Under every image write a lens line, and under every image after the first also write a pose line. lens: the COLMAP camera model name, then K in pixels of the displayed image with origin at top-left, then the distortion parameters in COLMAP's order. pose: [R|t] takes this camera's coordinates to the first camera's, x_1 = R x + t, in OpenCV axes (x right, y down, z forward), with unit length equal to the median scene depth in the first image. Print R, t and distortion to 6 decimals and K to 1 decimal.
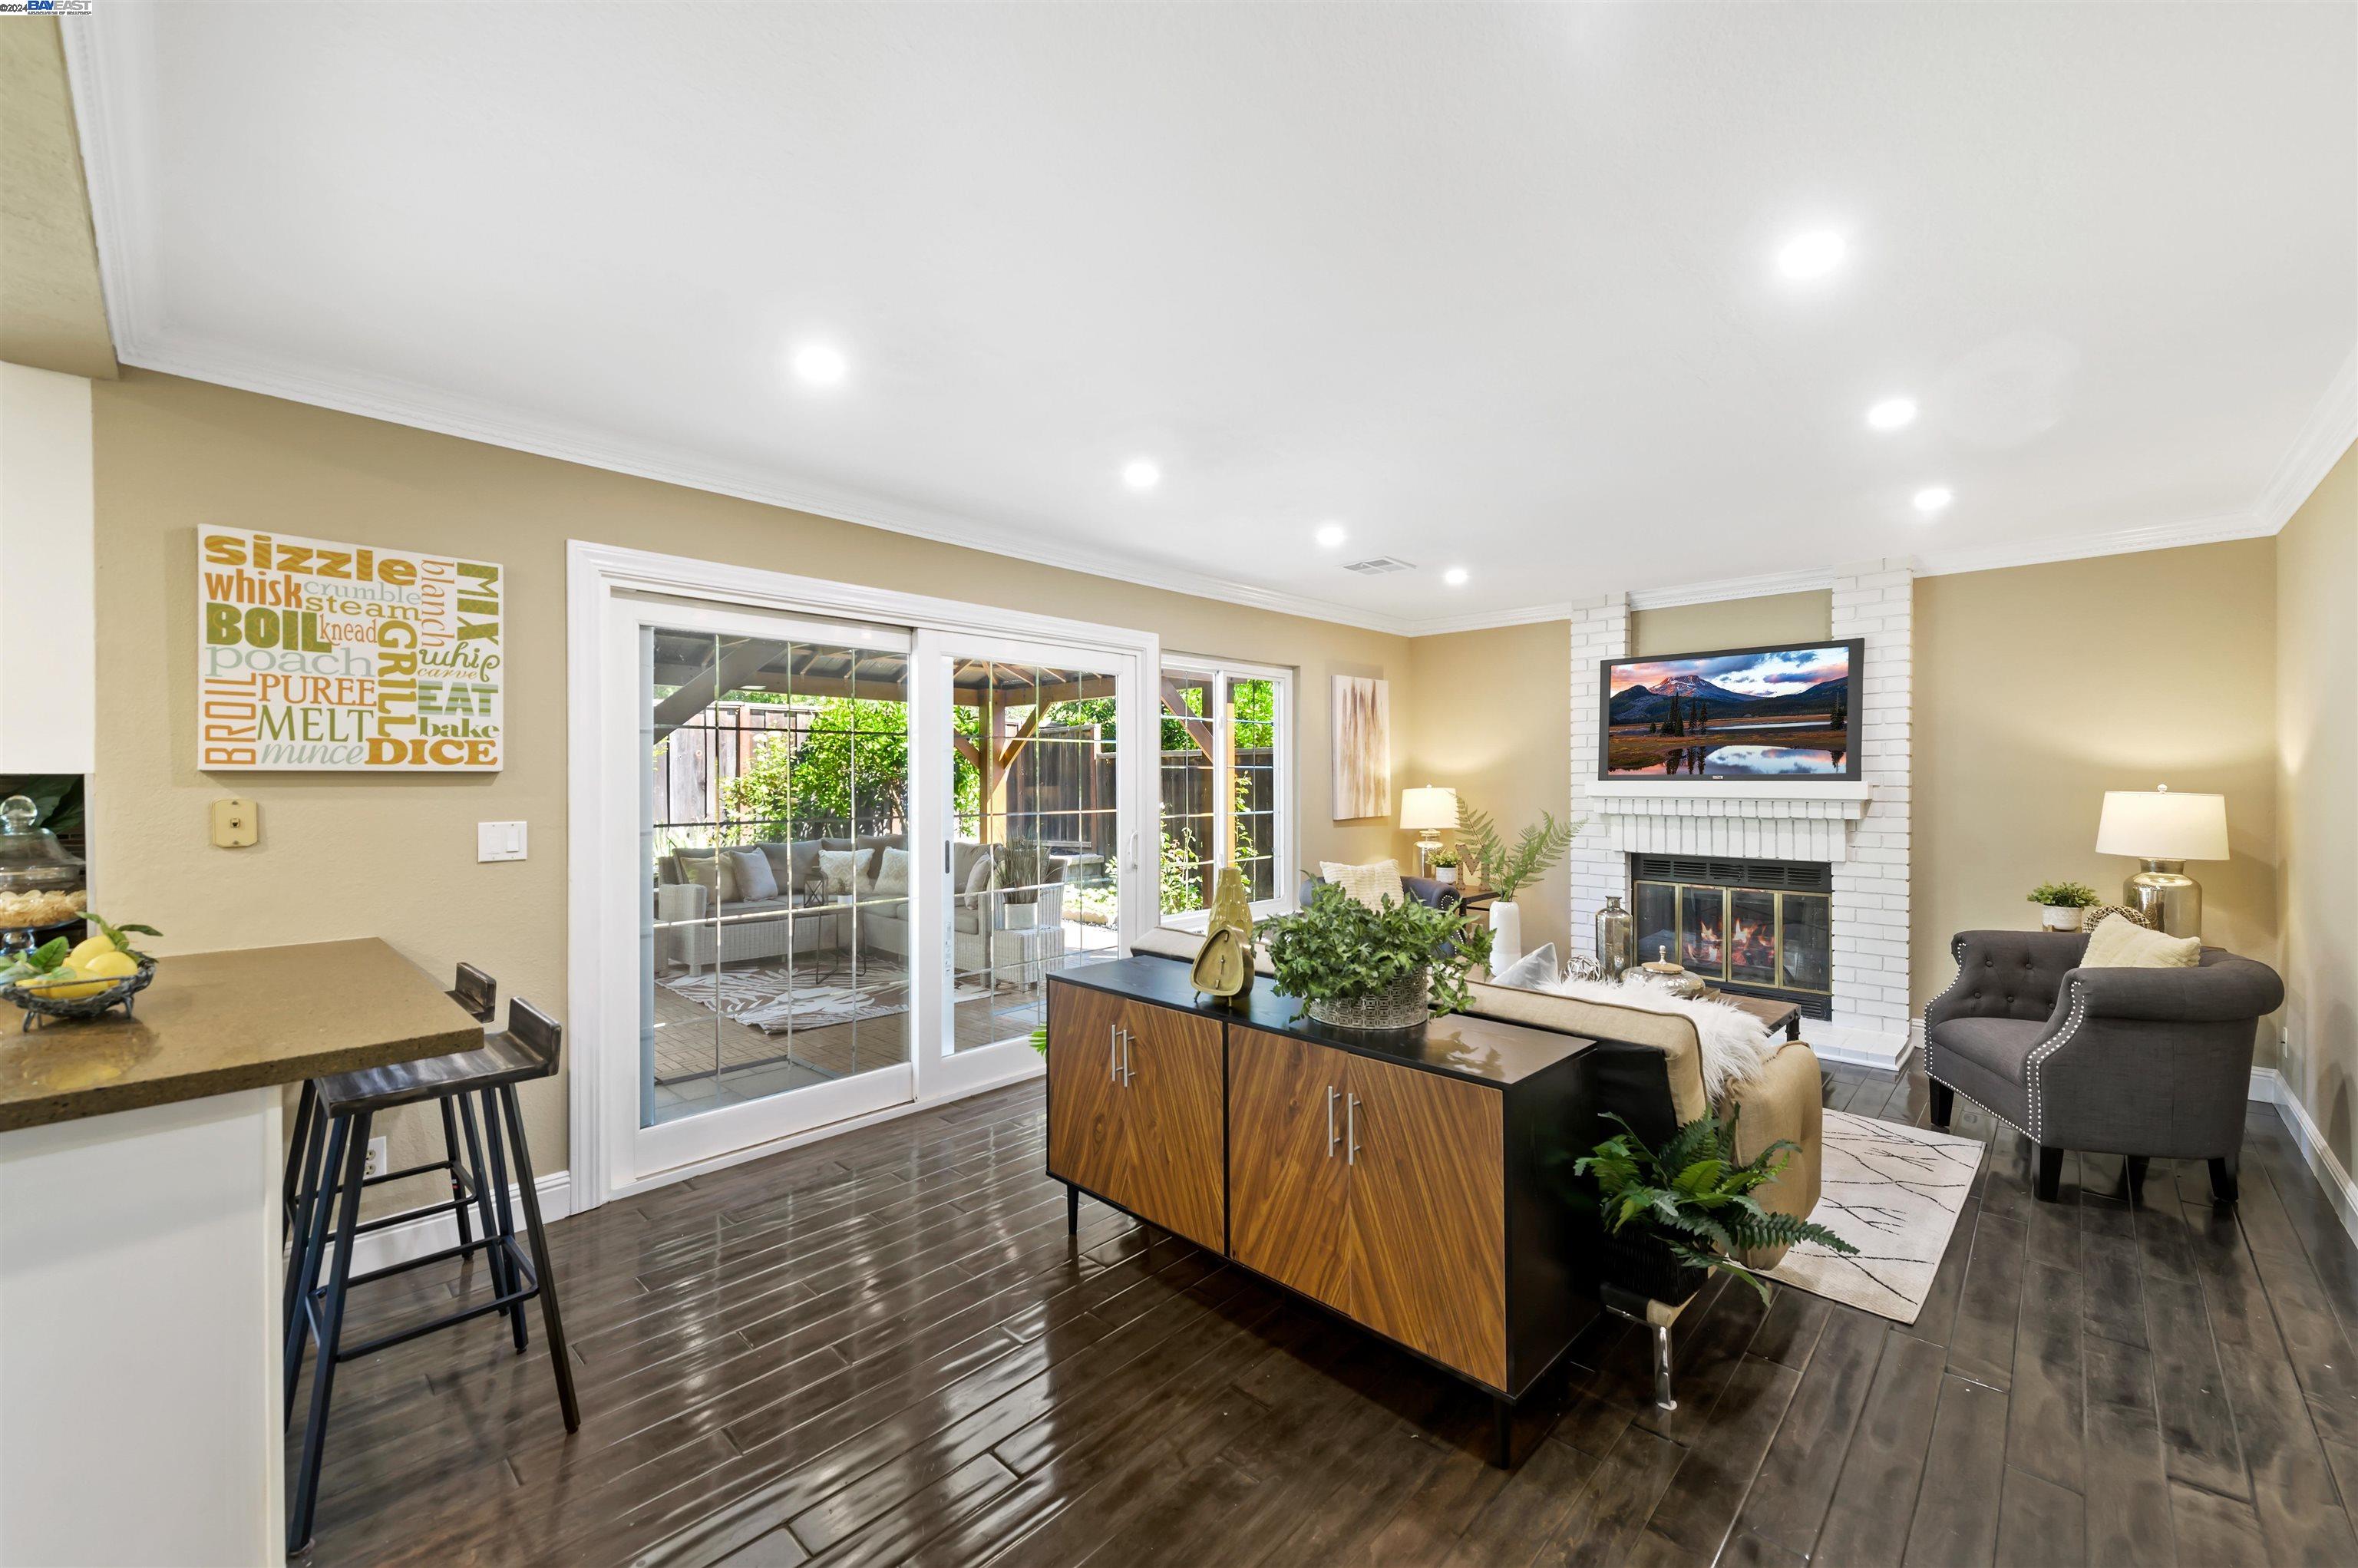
lens RADIAL K [[931.2, 0, 1192.8], [0, 931.2, 783.5], [0, 0, 1]] dist [0.006655, -0.000363]
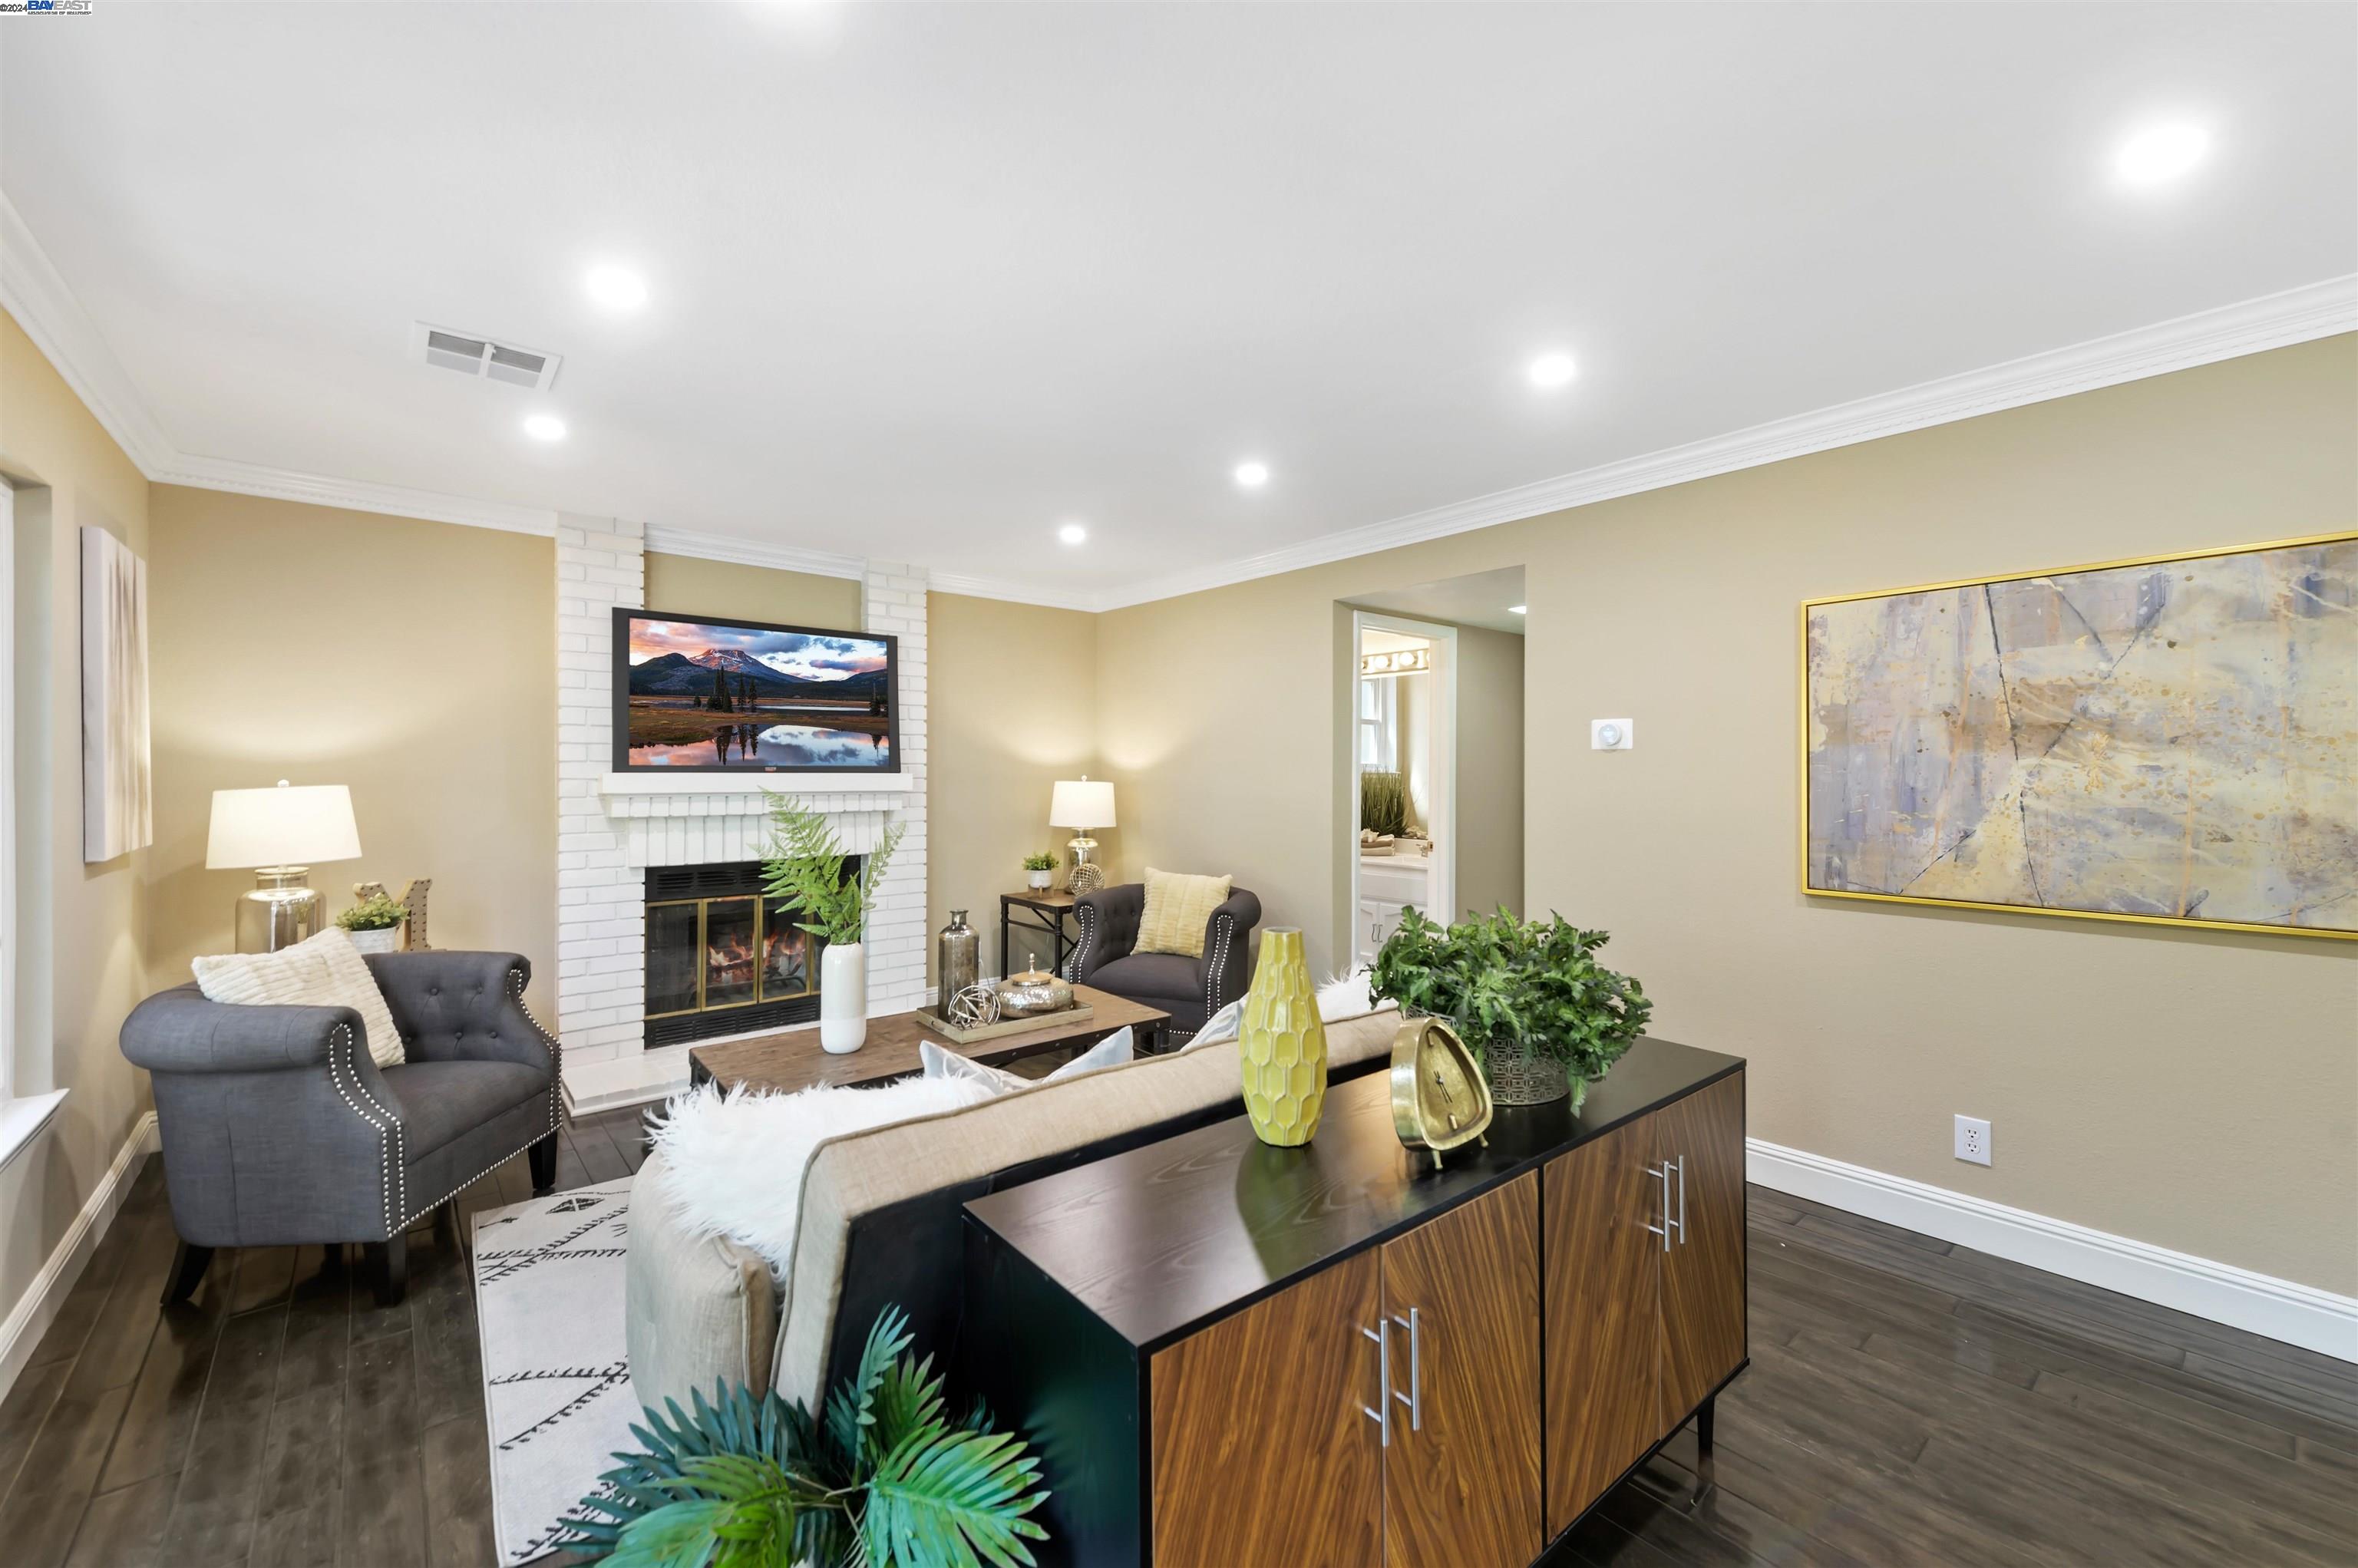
lens RADIAL K [[931.2, 0, 1191.3], [0, 931.2, 777.8], [0, 0, 1]] dist [0.006655, -0.000363]
pose [[0.108360, -0.000363, 0.994112, -0.520503], [0.007035, 0.999975, -0.000402, 0.009116], [-0.994087, 0.007037, 0.108360, 1.037784]]
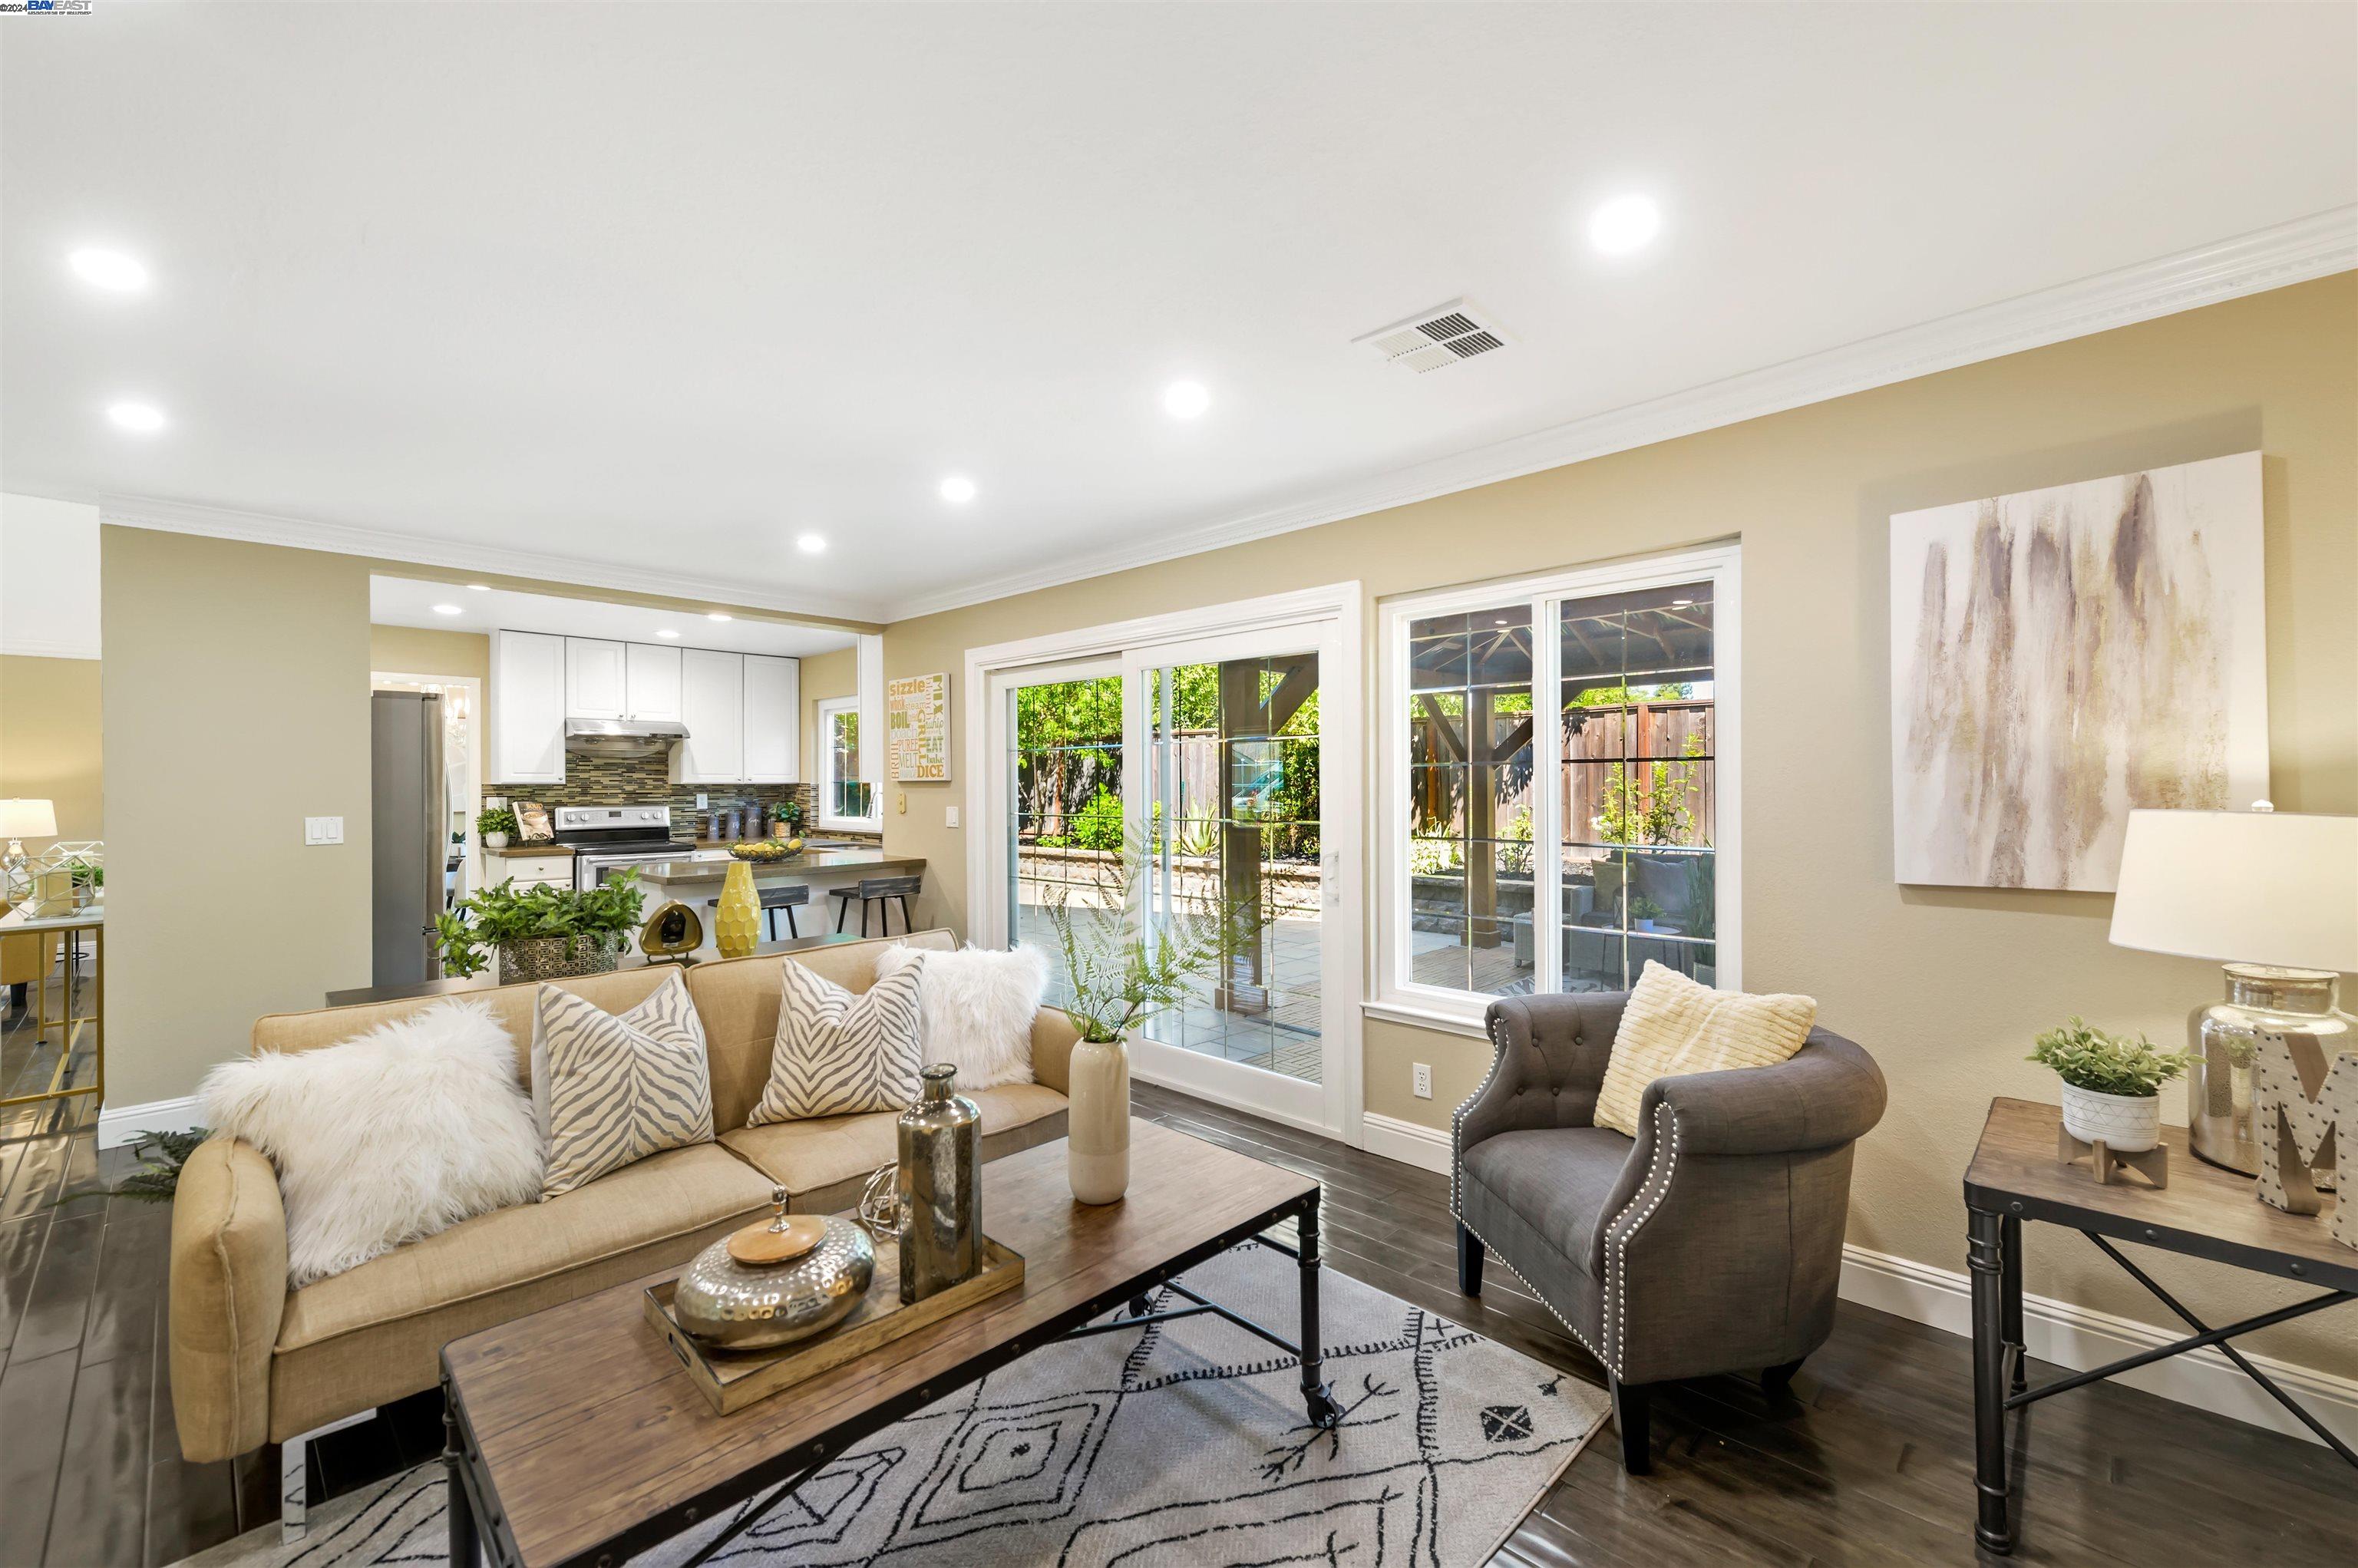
lens RADIAL K [[931.2, 0, 1210.2], [0, 931.2, 779.6], [0, 0, 1]] dist [0.006655, -0.000363]
pose [[0.010566, -0.009426, -0.999900, 1.264369], [-0.004581, 0.999945, -0.009474, 0.000990], [0.999934, 0.004681, 0.010523, 1.634166]]
